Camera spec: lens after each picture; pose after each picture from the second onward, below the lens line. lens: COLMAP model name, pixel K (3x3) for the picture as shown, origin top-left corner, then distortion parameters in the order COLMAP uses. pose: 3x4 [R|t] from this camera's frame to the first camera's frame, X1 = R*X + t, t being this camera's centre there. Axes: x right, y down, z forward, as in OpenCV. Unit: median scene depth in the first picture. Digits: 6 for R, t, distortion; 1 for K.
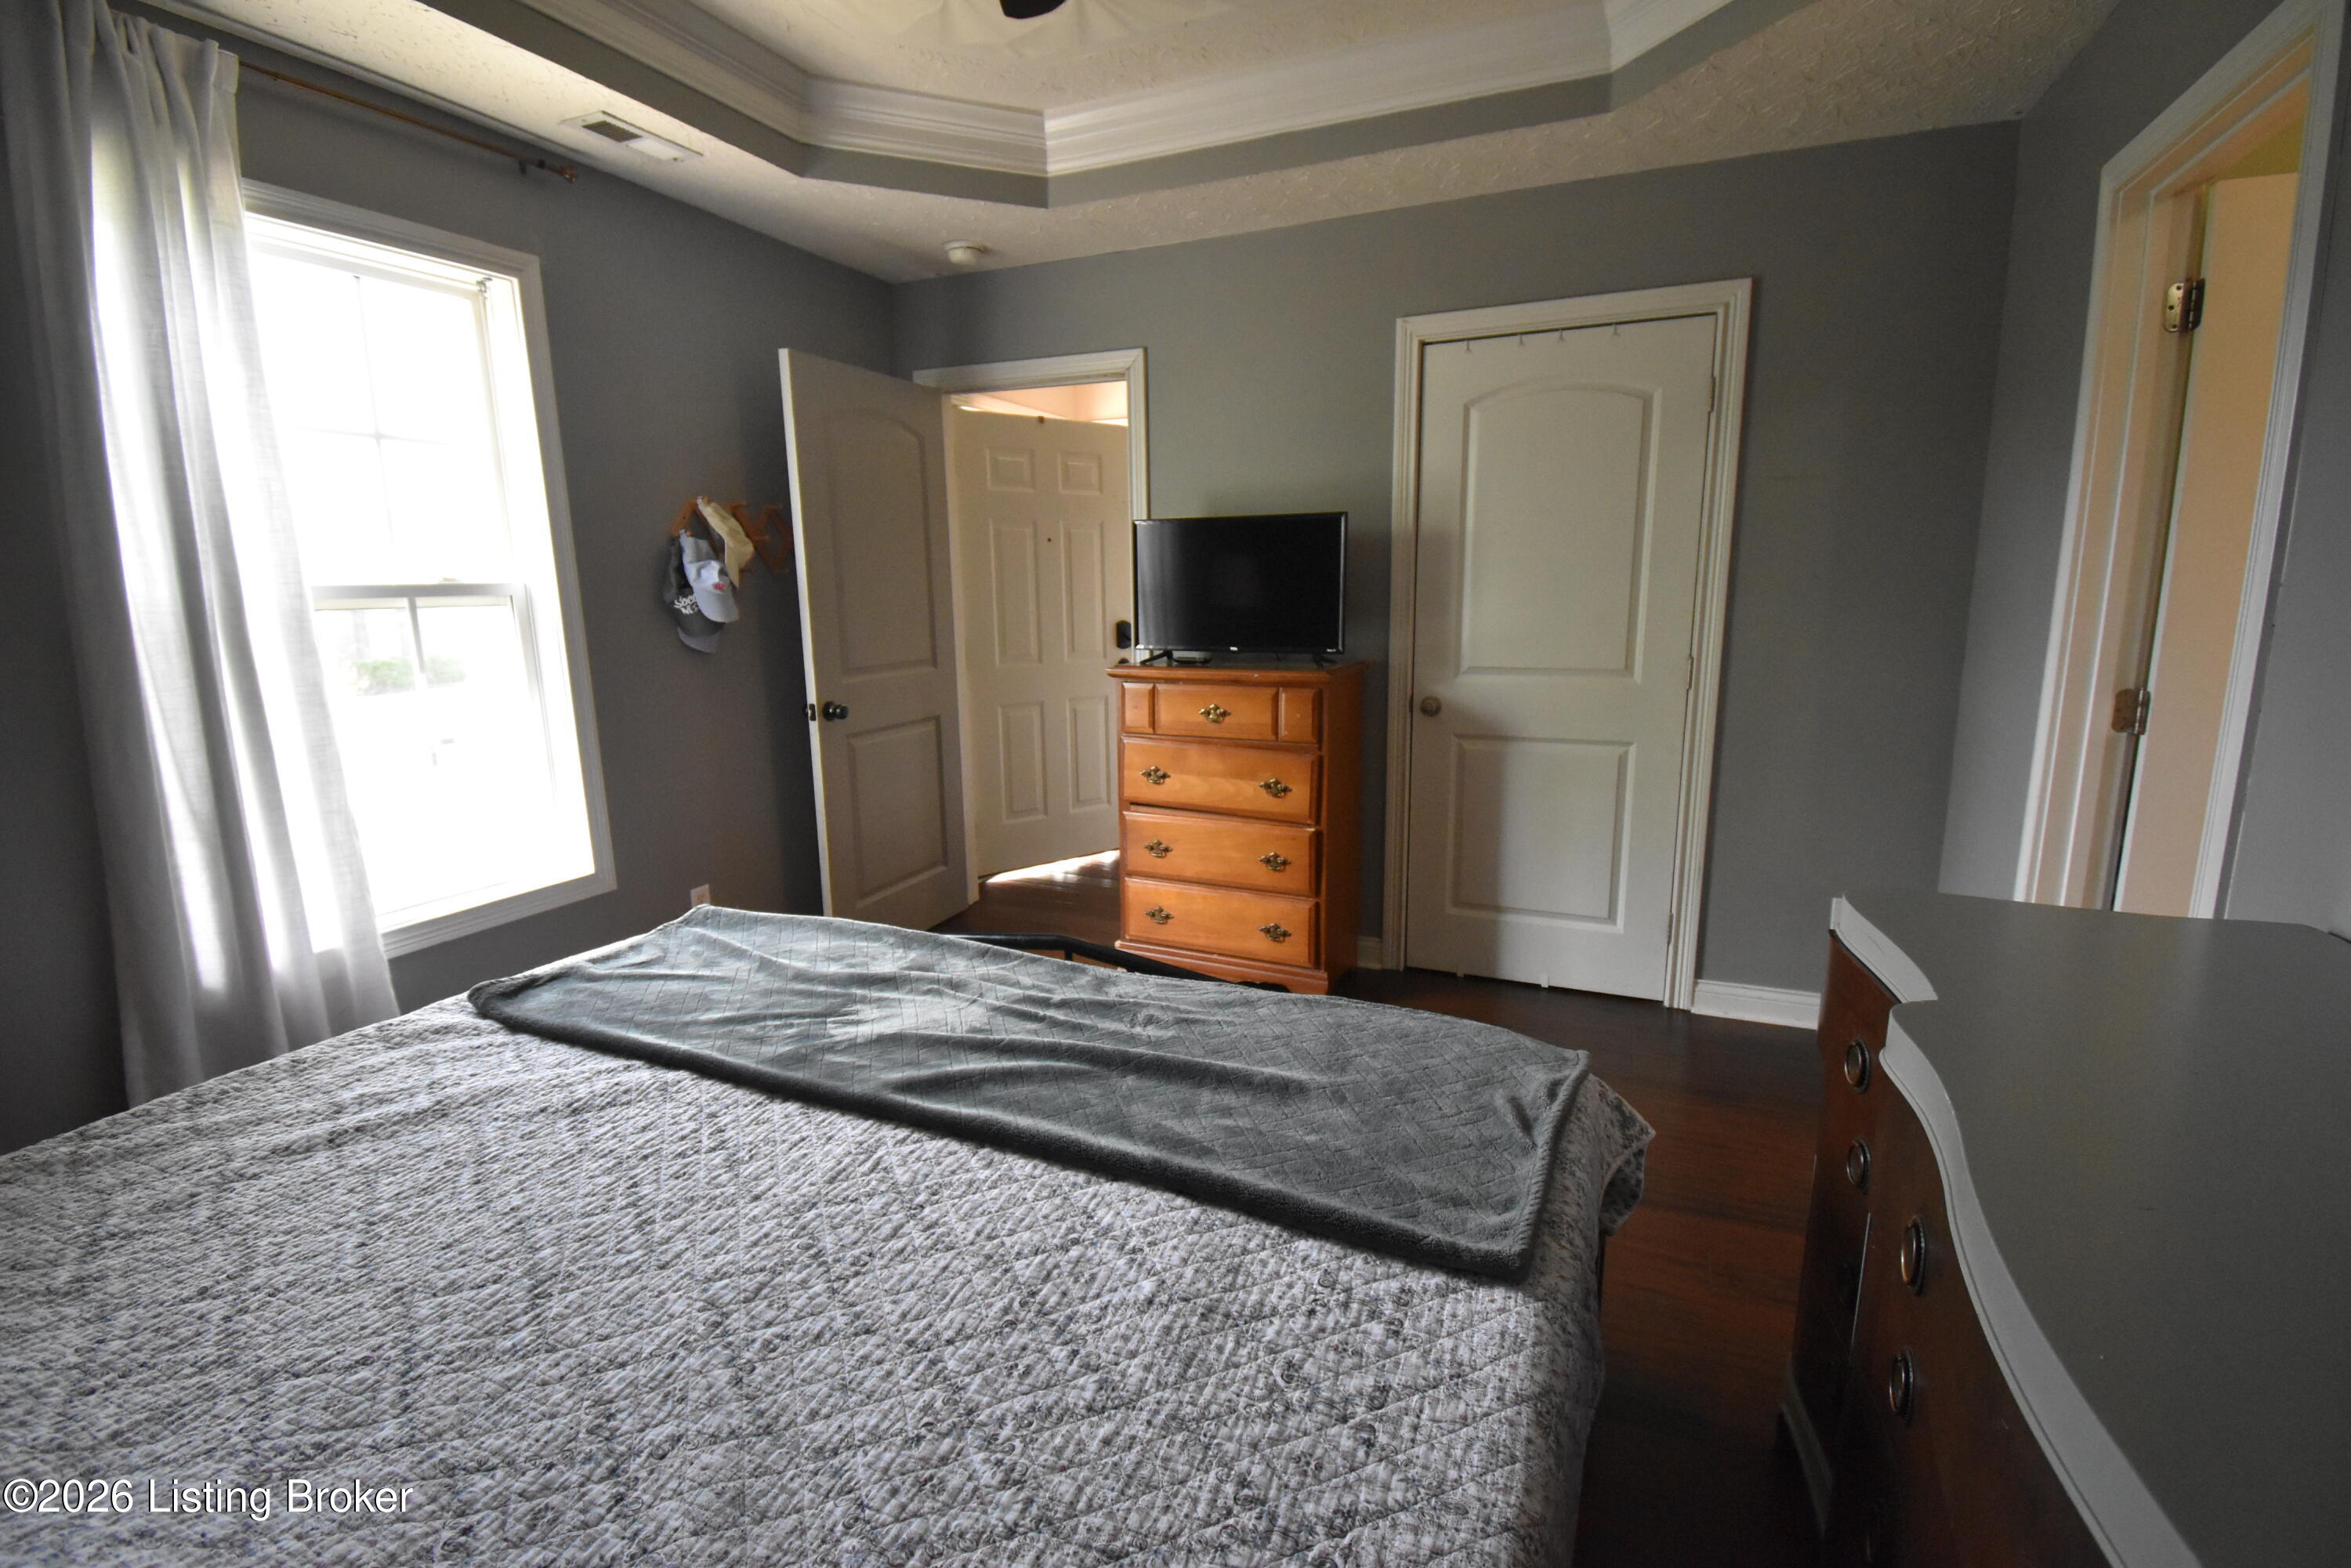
lens RADIAL K [[1035.2, 0, 1170.8], [0, 1035.2, 775.2], [0, 0, 1]] dist [0.029691, -0.030420]
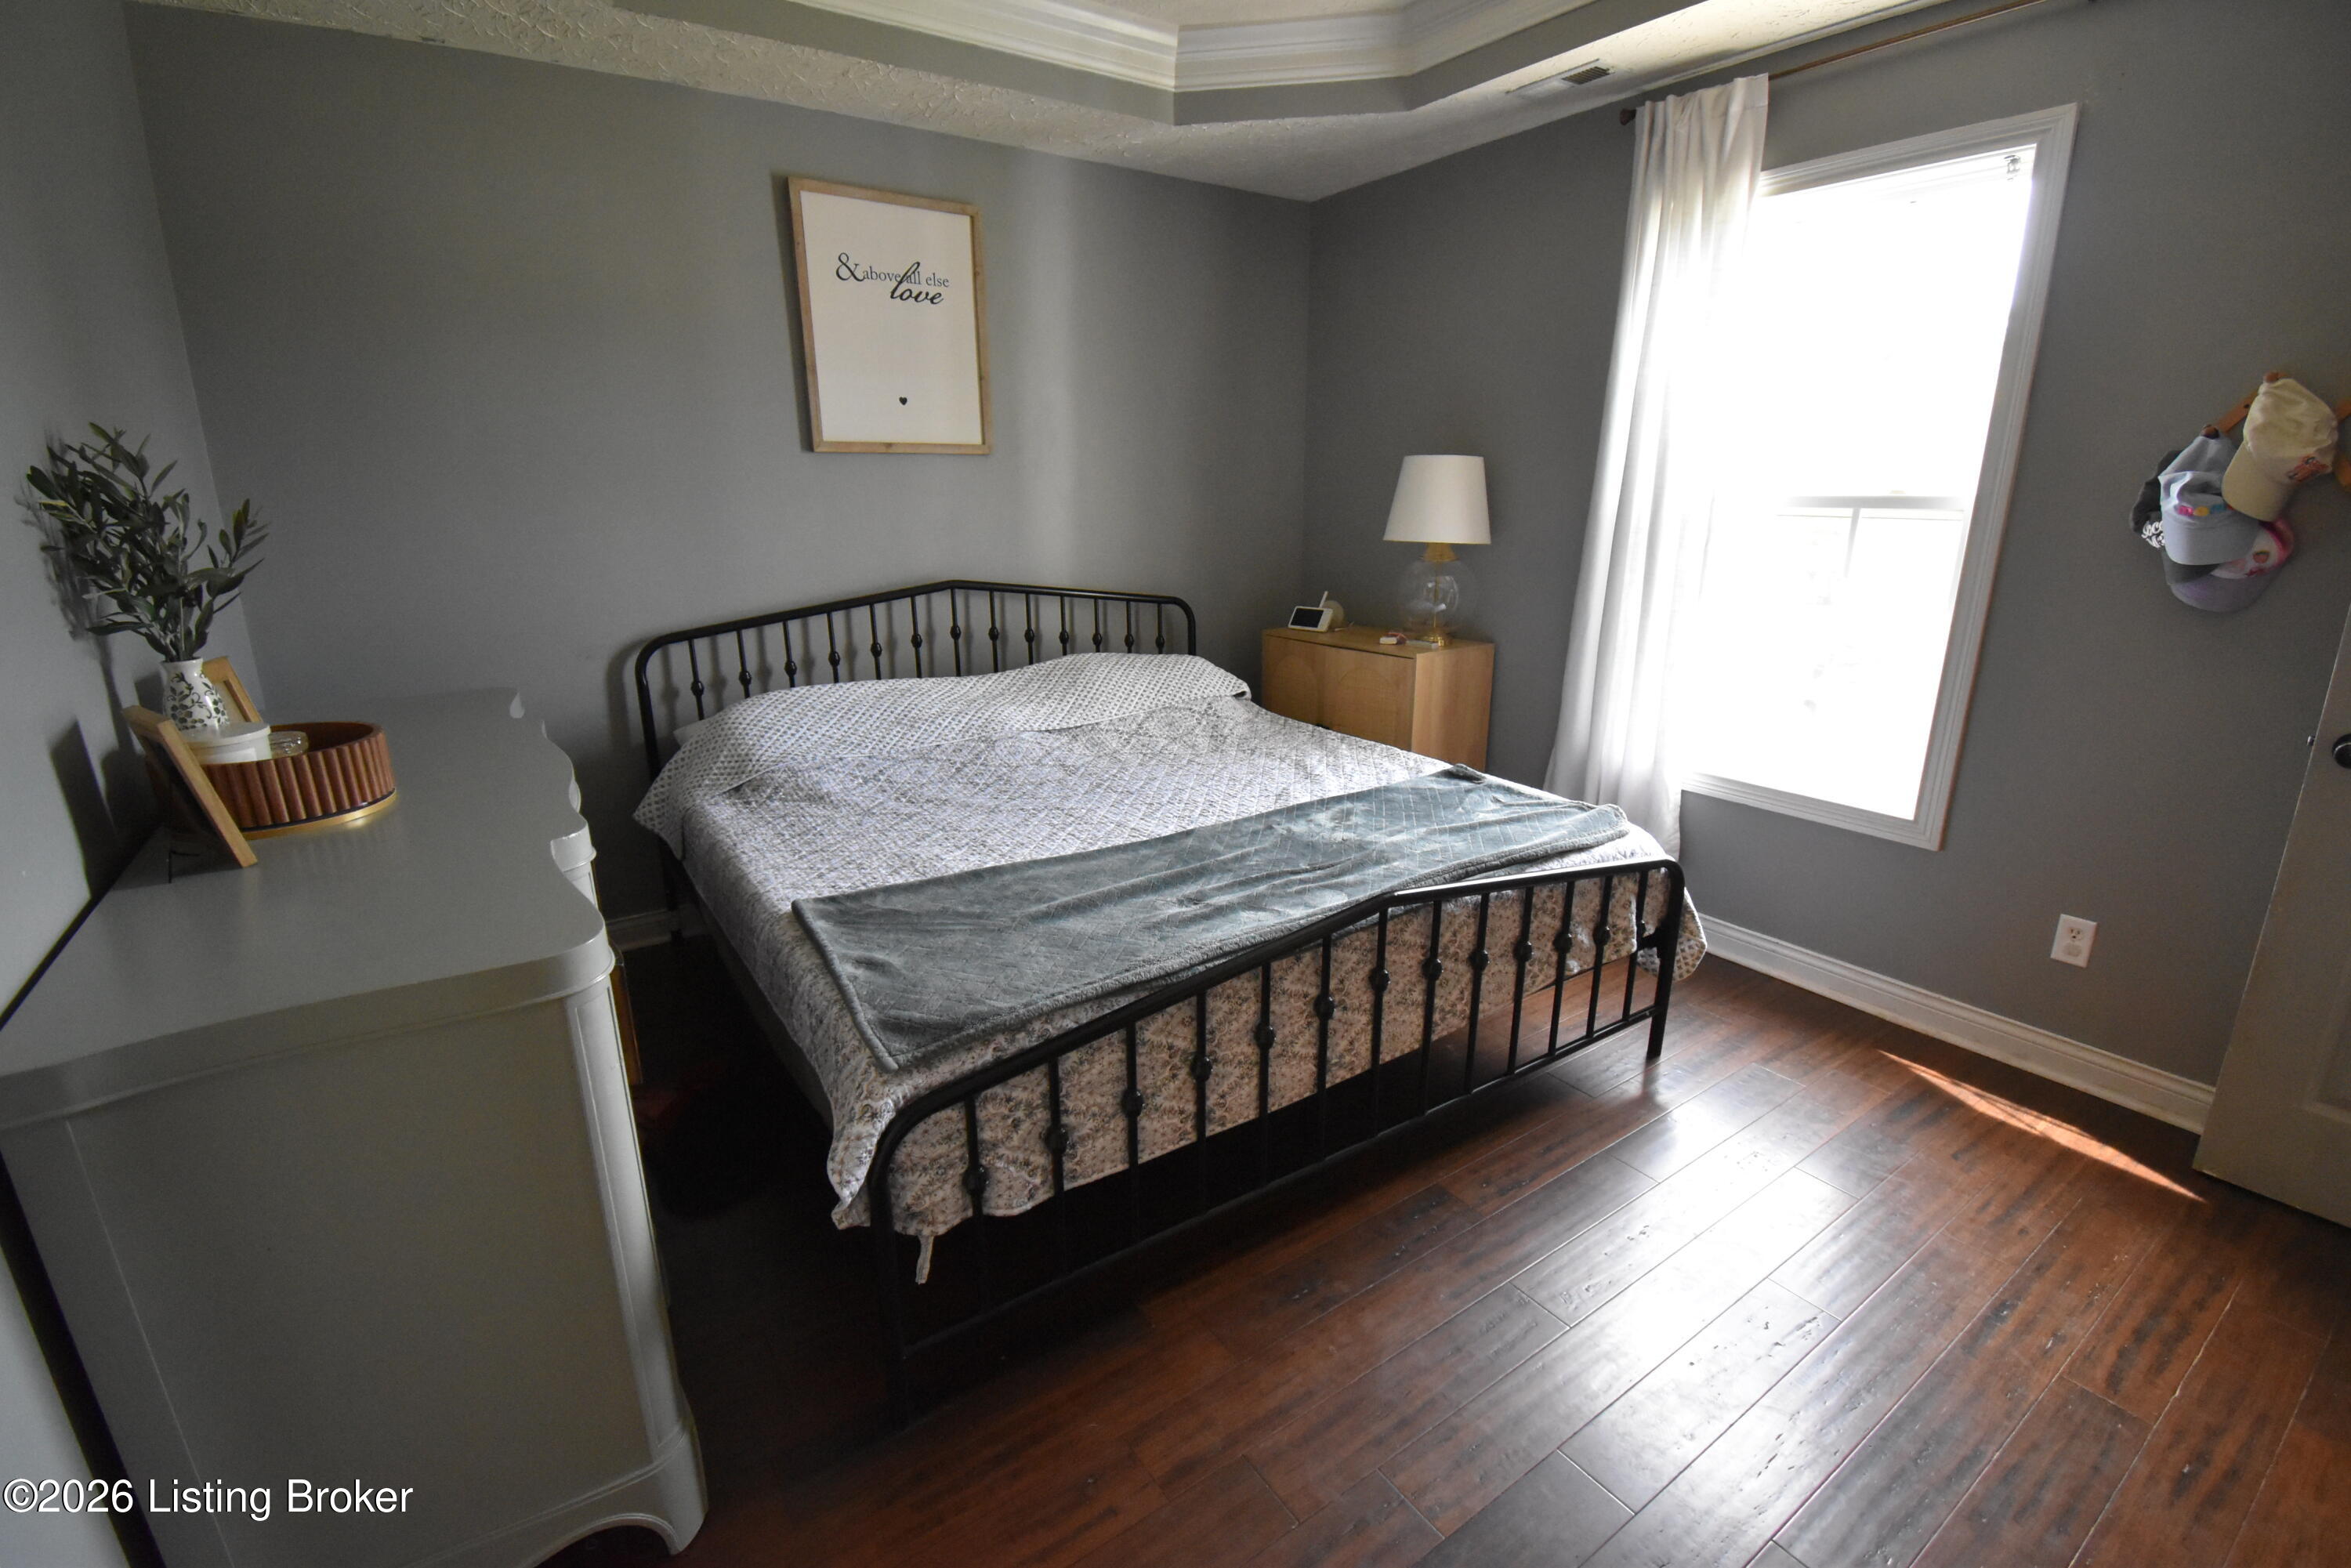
lens RADIAL K [[1035.2, 0, 1170.8], [0, 1035.2, 775.2], [0, 0, 1]] dist [0.029691, -0.030420]
pose [[-0.525319, 0.246101, -0.814539, 0.870989], [-0.144093, 0.917708, 0.370202, -0.309793], [0.838616, 0.311844, -0.446628, 1.406601]]
